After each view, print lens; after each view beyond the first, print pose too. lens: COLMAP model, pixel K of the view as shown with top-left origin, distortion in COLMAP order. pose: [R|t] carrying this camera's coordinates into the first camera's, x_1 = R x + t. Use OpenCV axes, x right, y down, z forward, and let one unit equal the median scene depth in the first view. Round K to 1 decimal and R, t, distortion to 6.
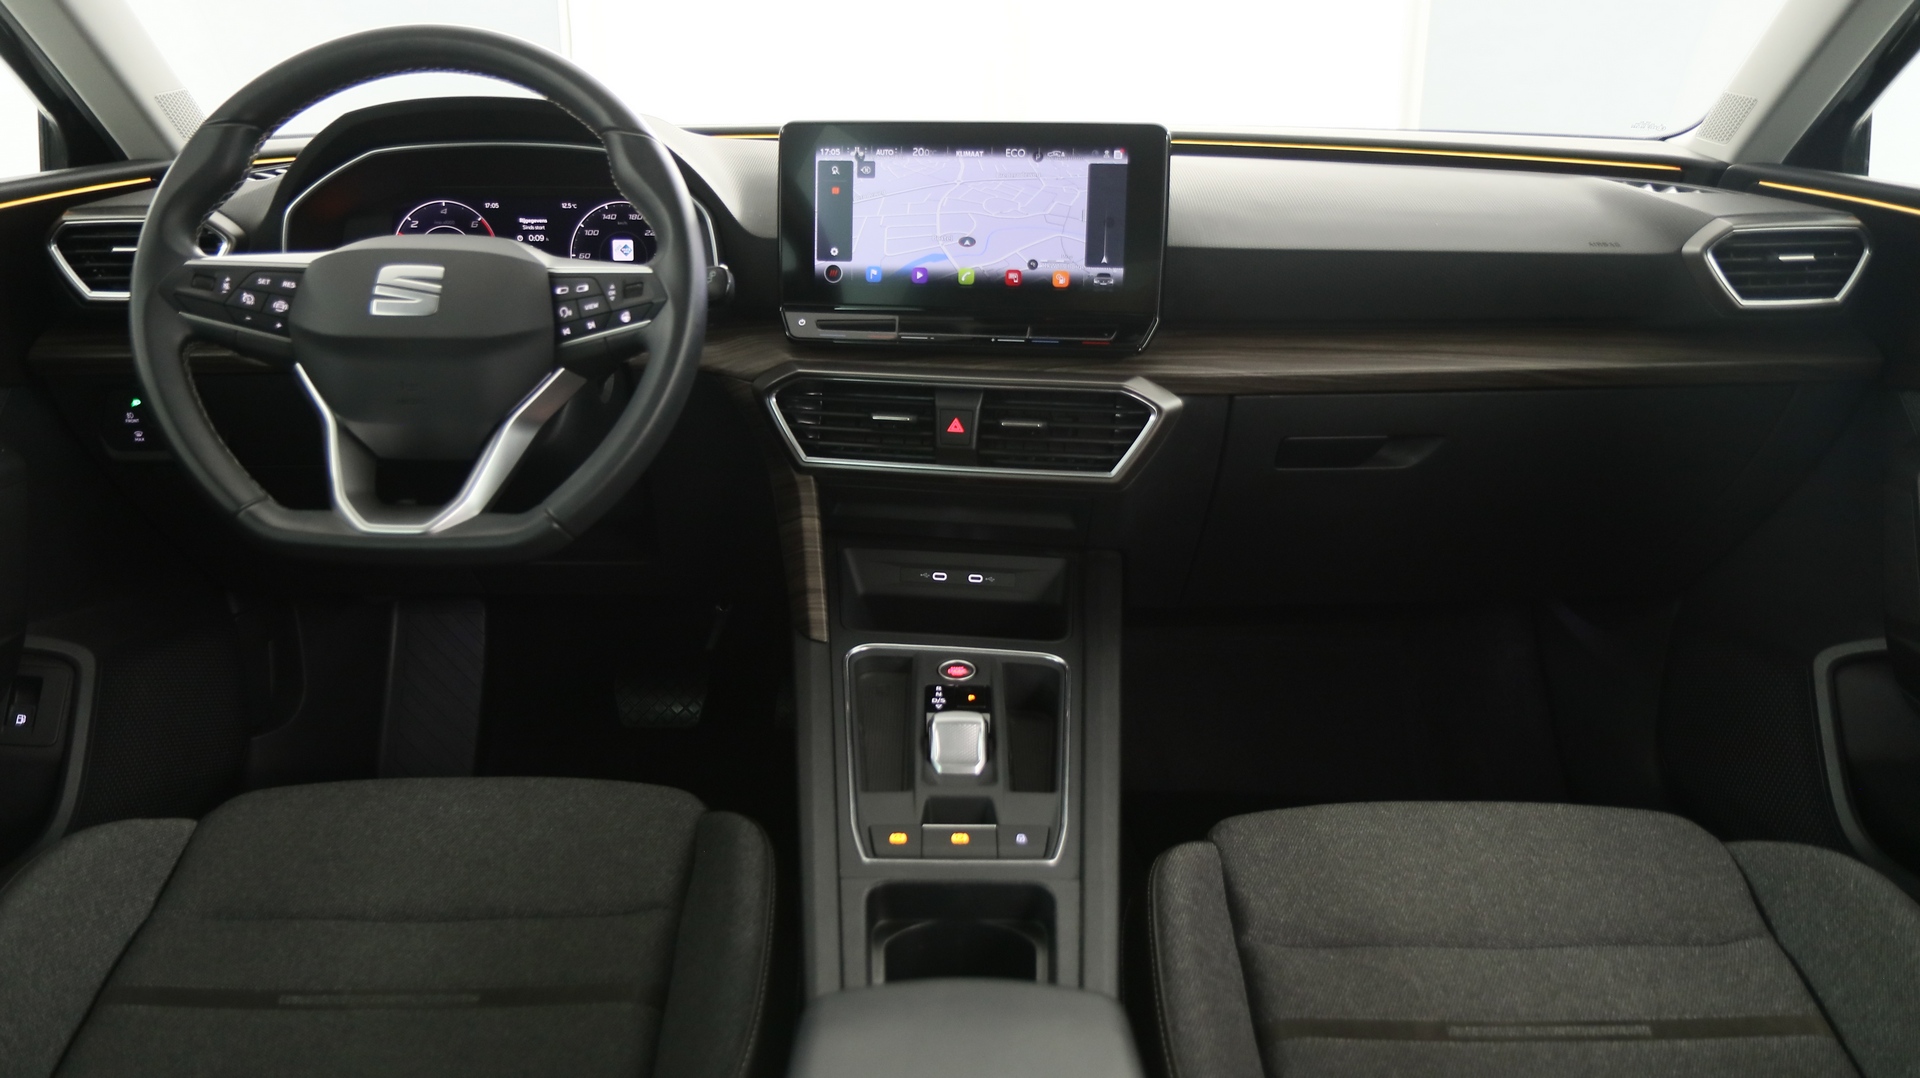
lens RADIAL K [[1478.7, 0, 960.0], [0, 1478.7, 539.0], [0, 0, 1]] dist [-0.016396, 0.003068]
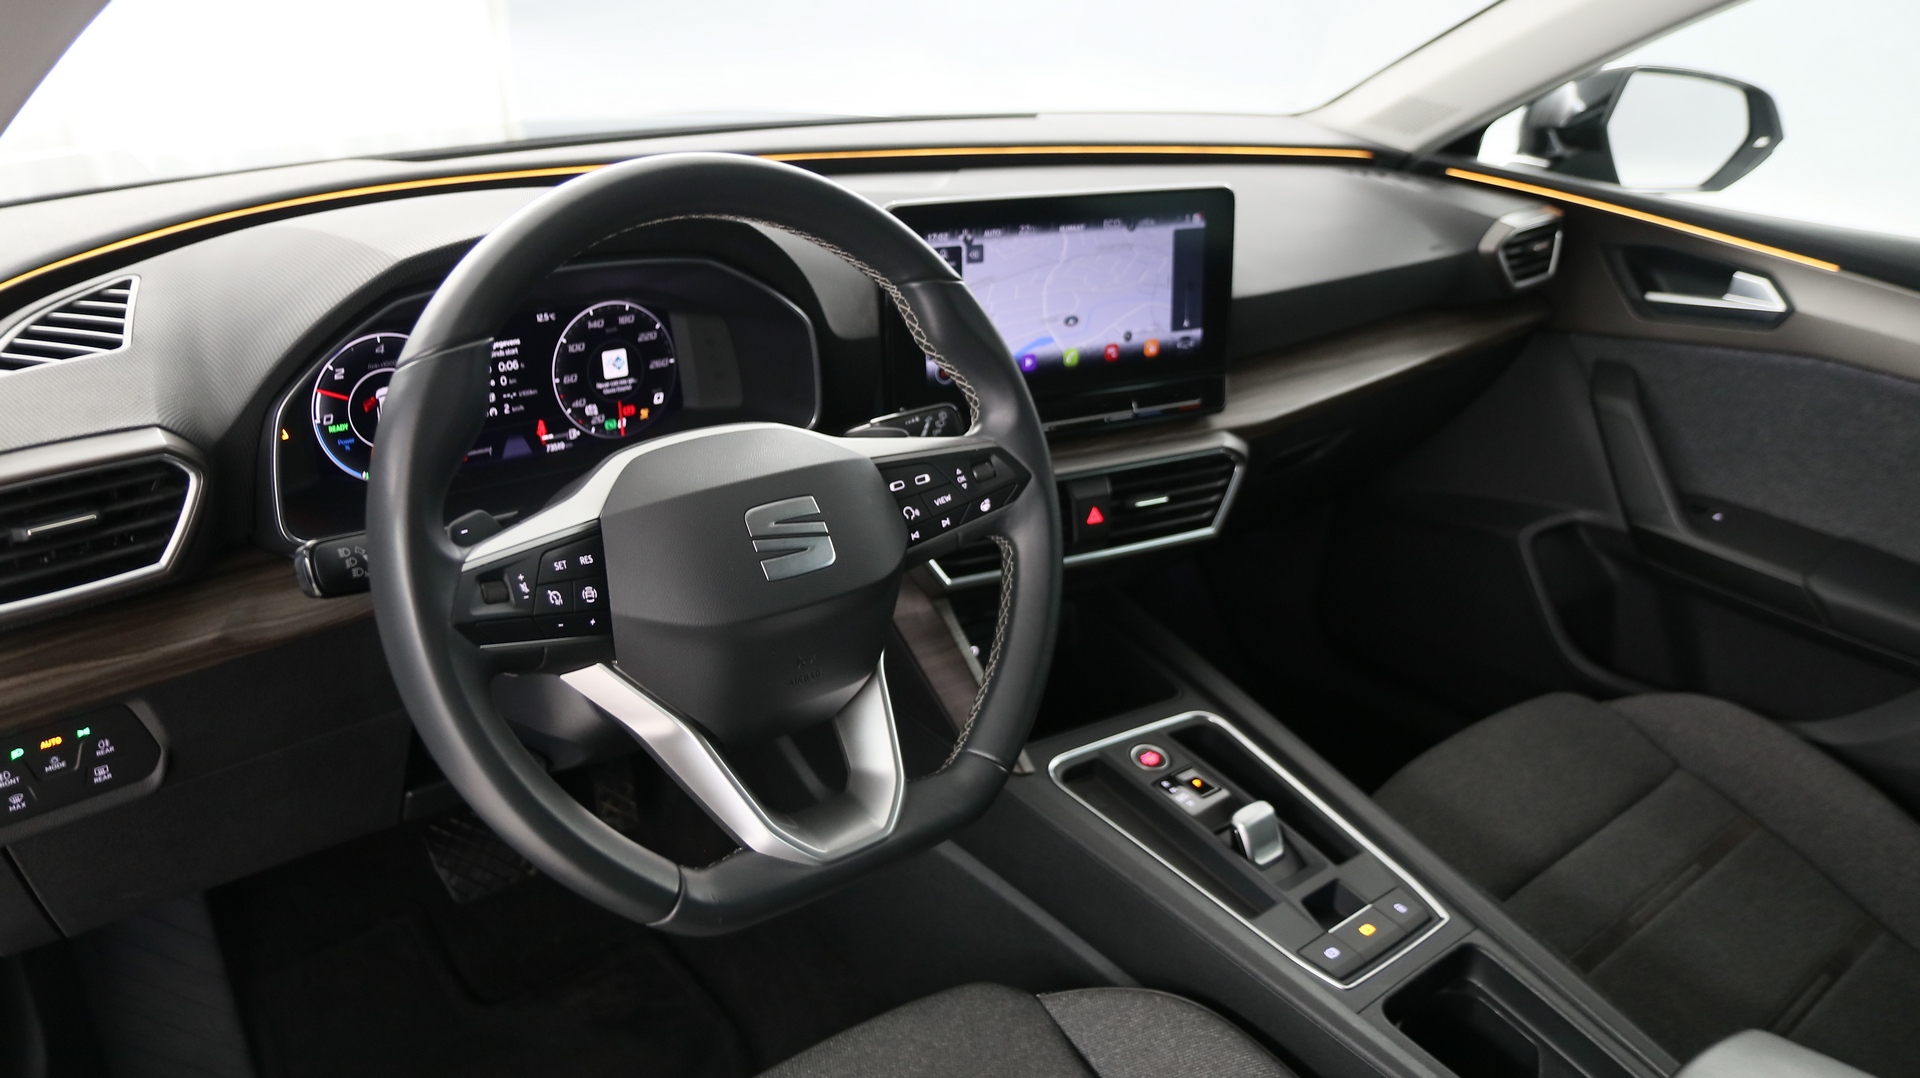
lens RADIAL K [[1446.9, 0, 960.0], [0, 1446.9, 539.0], [0, 0, 1]] dist [-0.031529, 0.008042]
pose [[0.764187, -0.227267, 0.603630, -0.642264], [0.141697, 0.972158, 0.186631, -0.250250], [-0.629238, -0.057089, 0.775113, 0.325702]]
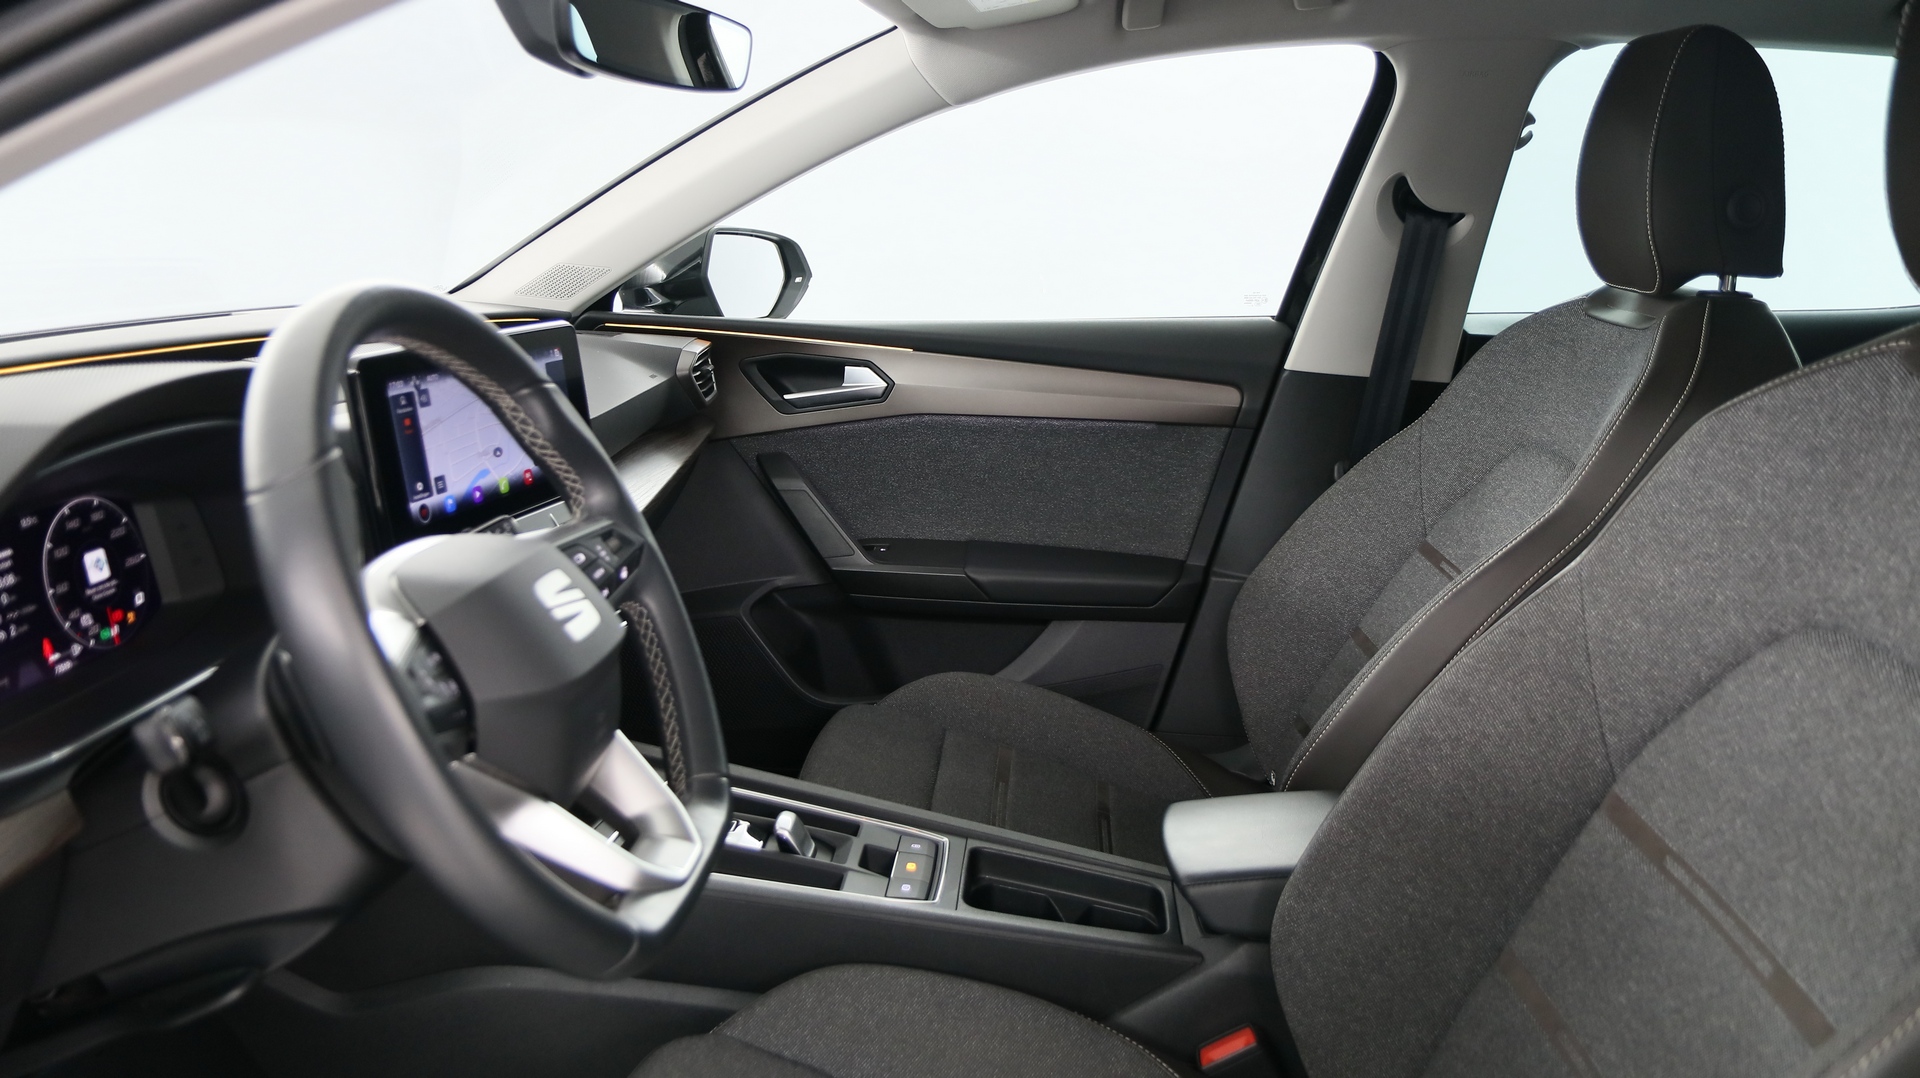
lens RADIAL K [[1446.9, 0, 960.0], [0, 1446.9, 539.0], [0, 0, 1]] dist [-0.031529, 0.008042]
pose [[0.075847, -0.231768, 0.969810, -0.956797], [0.280582, 0.938272, 0.202287, -0.258956], [-0.956829, 0.256768, 0.136195, 0.580009]]
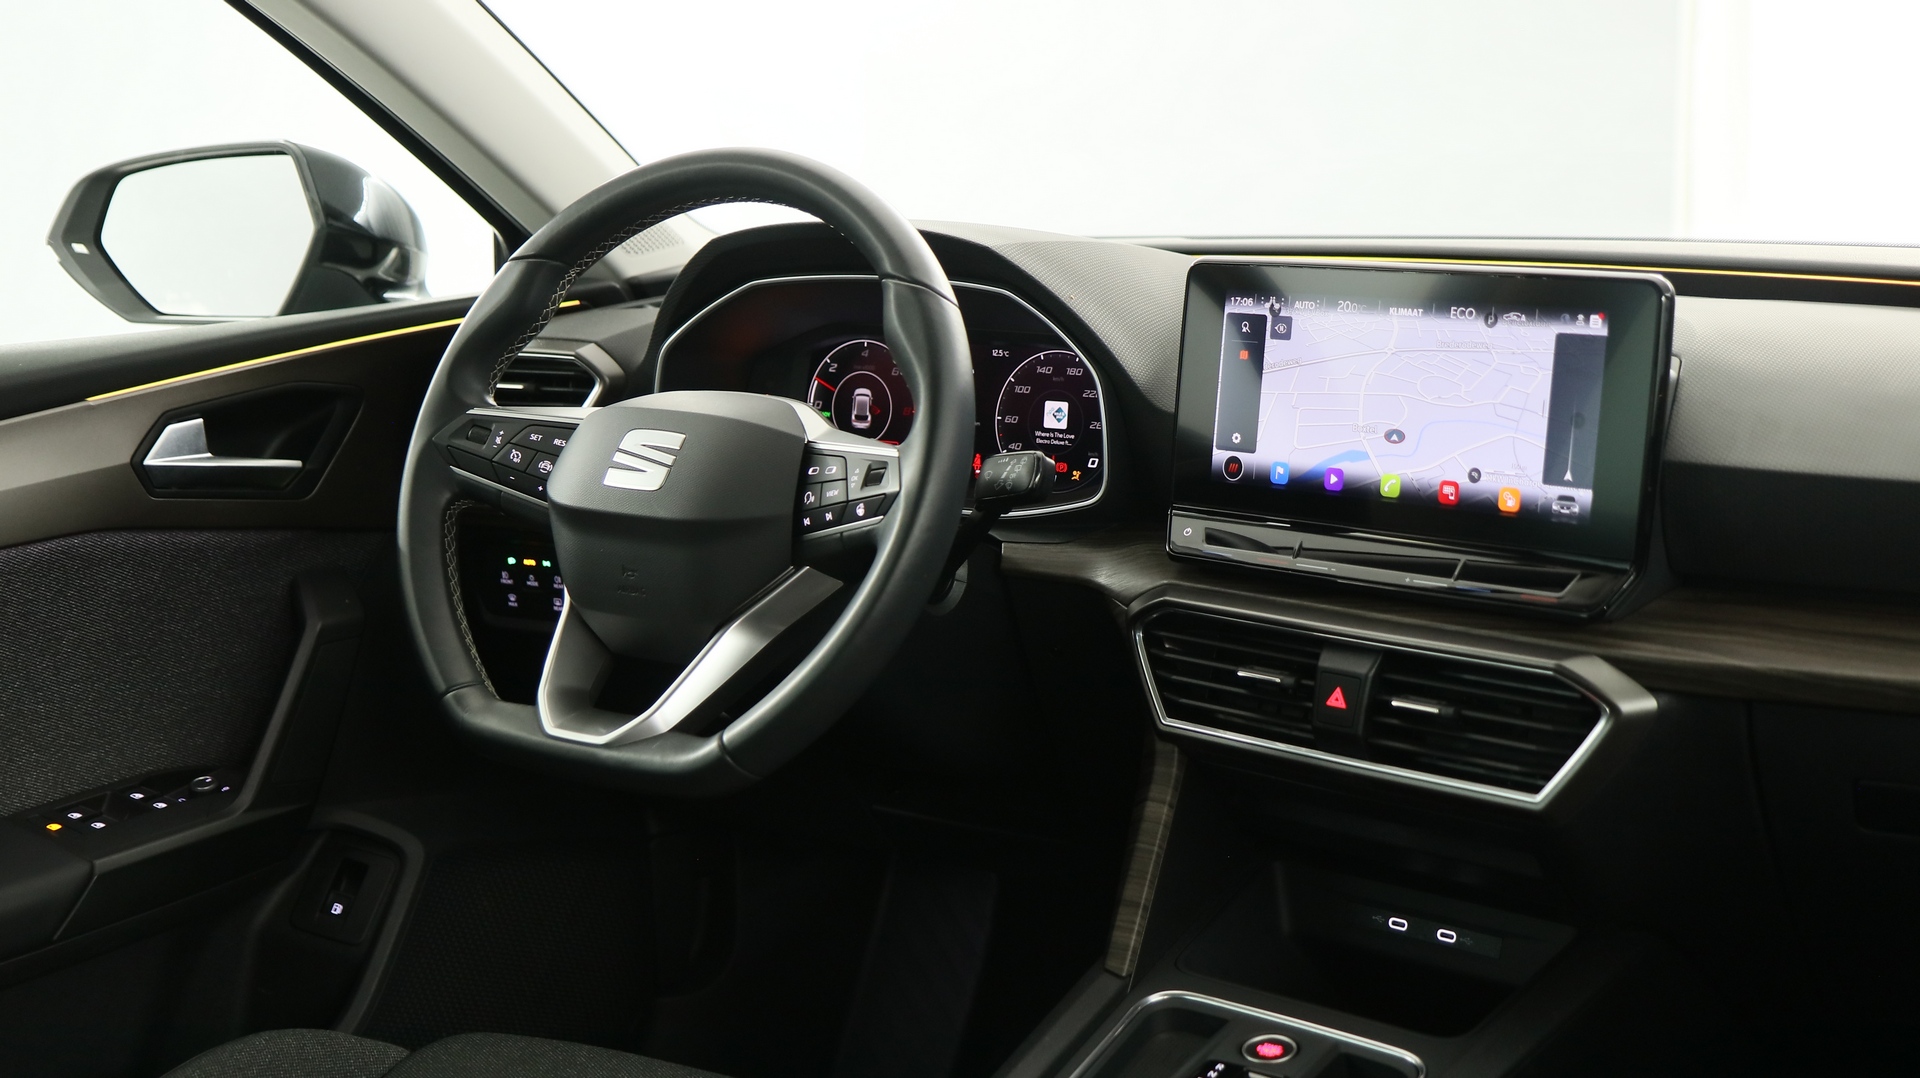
lens RADIAL K [[2591.2, 0, 960.0], [0, 2591.2, 539.0], [0, 0, 1]] dist [0.009323, 0.066371]
pose [[0.827863, 0.081454, -0.554985, 0.517935], [-0.146569, 0.986439, -0.073857, -0.034715], [0.541443, 0.142487, 0.828575, -0.108870]]
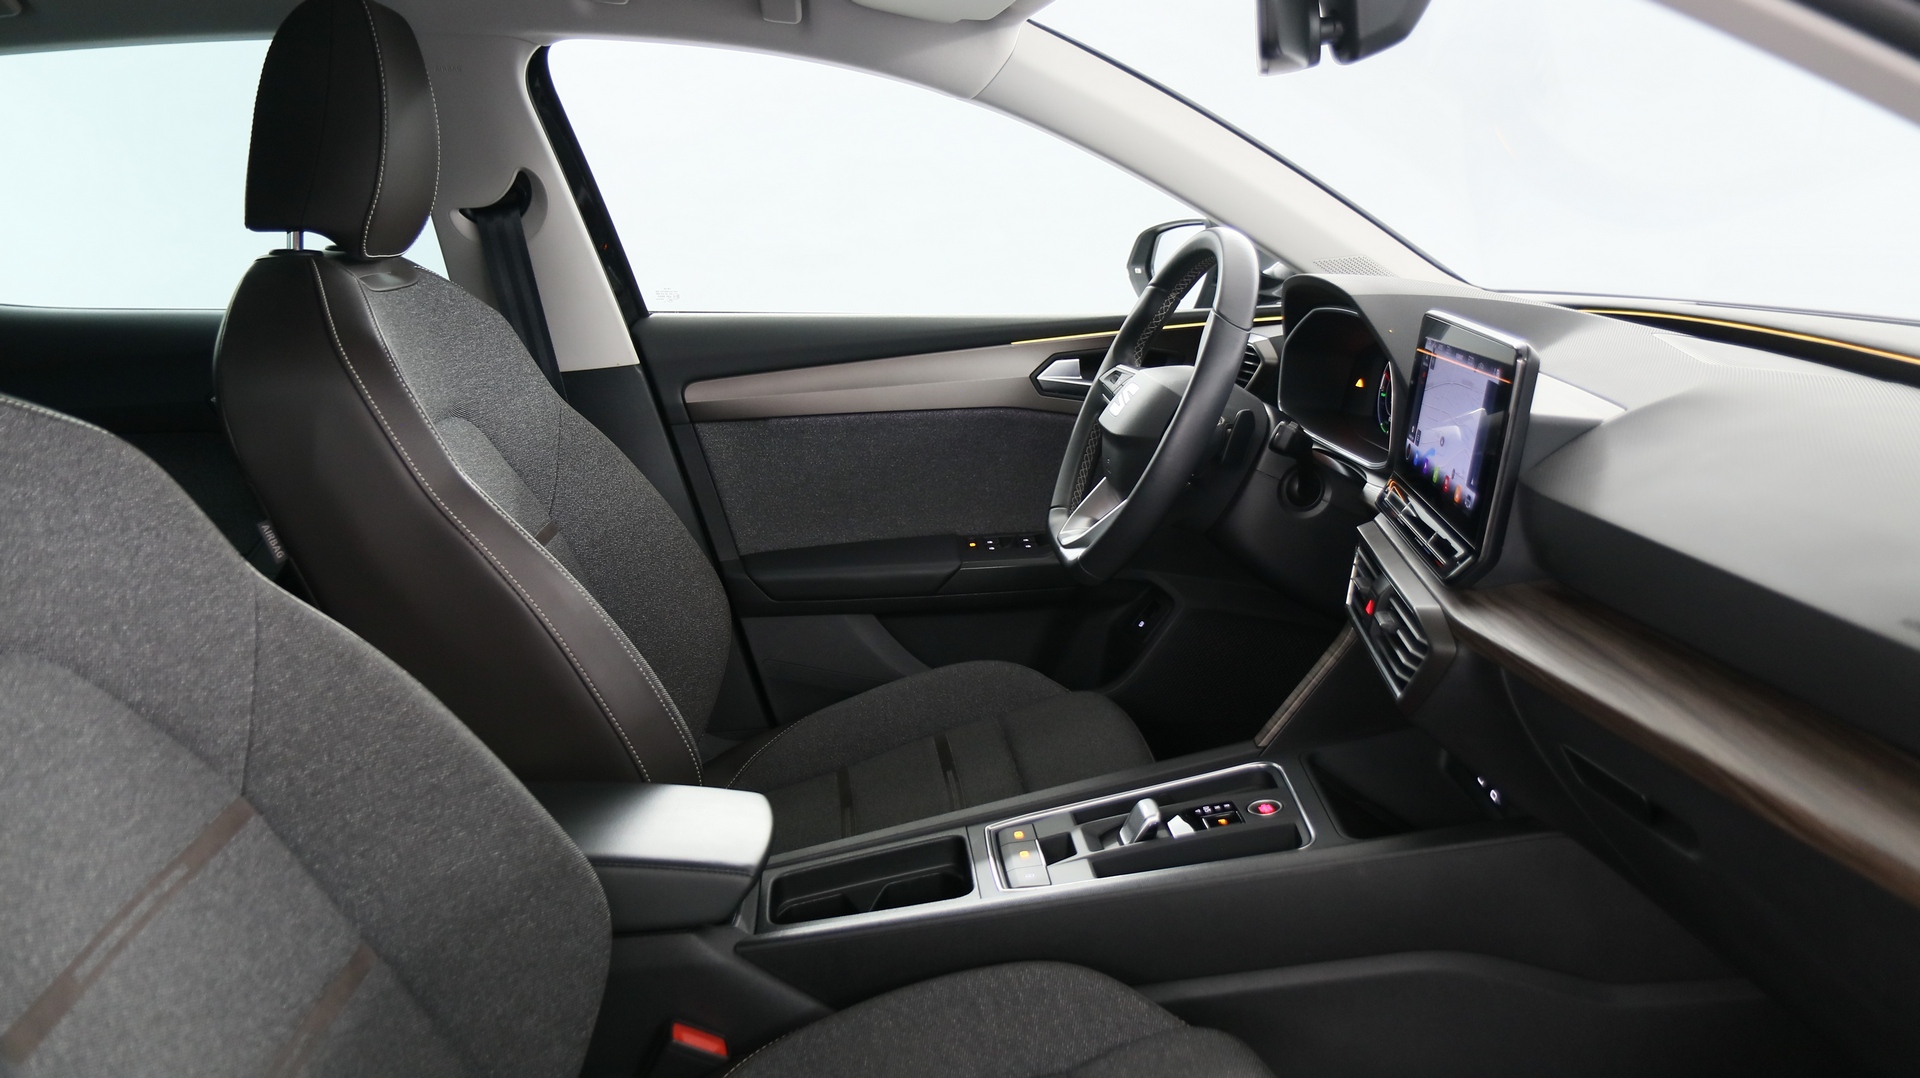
lens RADIAL K [[1478.7, 0, 960.0], [0, 1478.7, 539.0], [0, 0, 1]] dist [-0.016396, 0.003068]
pose [[0.076422, 0.226059, -0.971111, 0.980759], [-0.277092, 0.940409, 0.197106, -0.248175], [0.957800, 0.254024, 0.134507, 0.571167]]
